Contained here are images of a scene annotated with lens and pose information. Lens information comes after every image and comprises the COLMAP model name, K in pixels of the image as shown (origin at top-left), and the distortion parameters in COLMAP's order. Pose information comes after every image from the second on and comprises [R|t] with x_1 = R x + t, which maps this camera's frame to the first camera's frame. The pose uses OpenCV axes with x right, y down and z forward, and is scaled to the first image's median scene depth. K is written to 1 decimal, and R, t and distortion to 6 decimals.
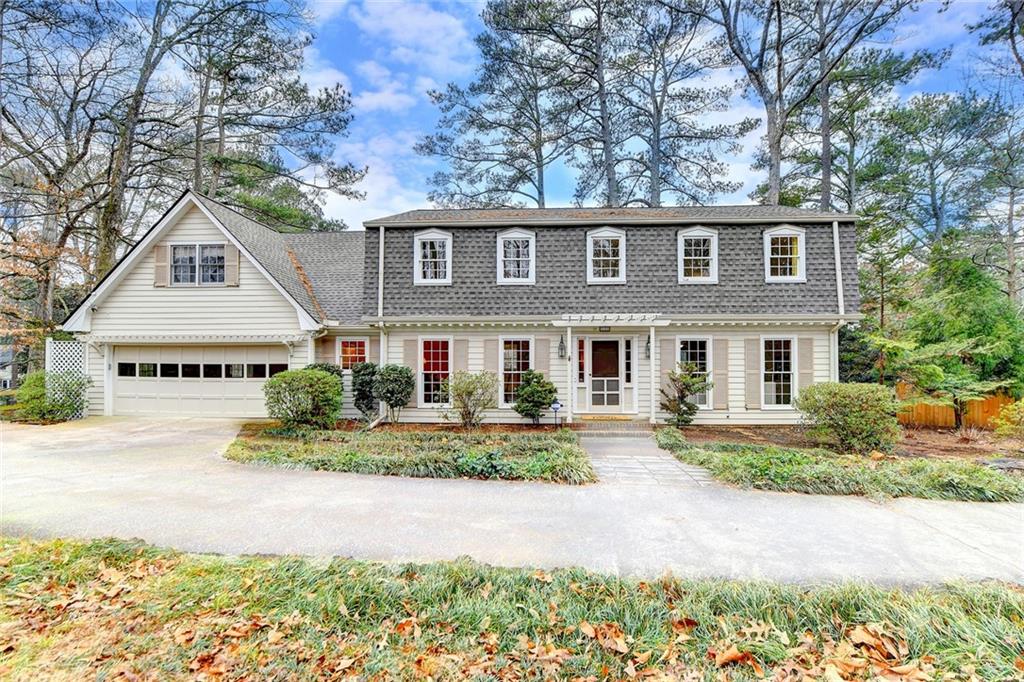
lens RADIAL K [[459.5, 0, 523.2], [0, 459.5, 366.8], [0, 0, 1]] dist [-0.000873, -0.002896]
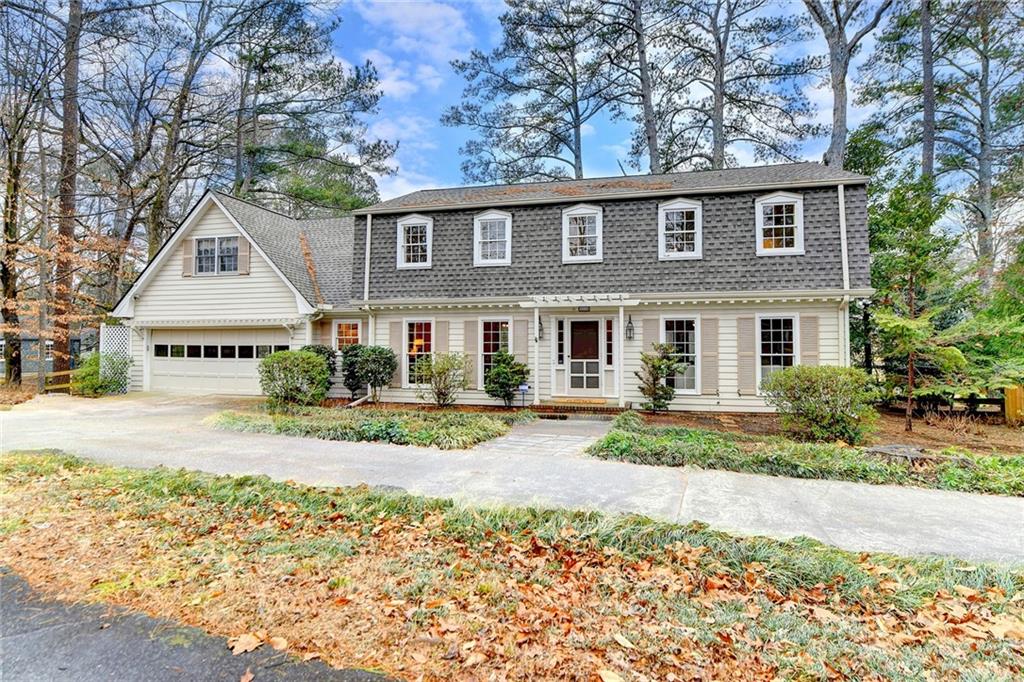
lens RADIAL K [[545.8, 0, 513.3], [0, 545.8, 338.7], [0, 0, 1]] dist [-0.001852, 0.000503]
pose [[0.980501, -0.003169, -0.196487, 0.255821], [-0.000419, 0.999834, -0.018217, 0.000820], [0.196512, 0.017944, 0.980337, -0.148304]]
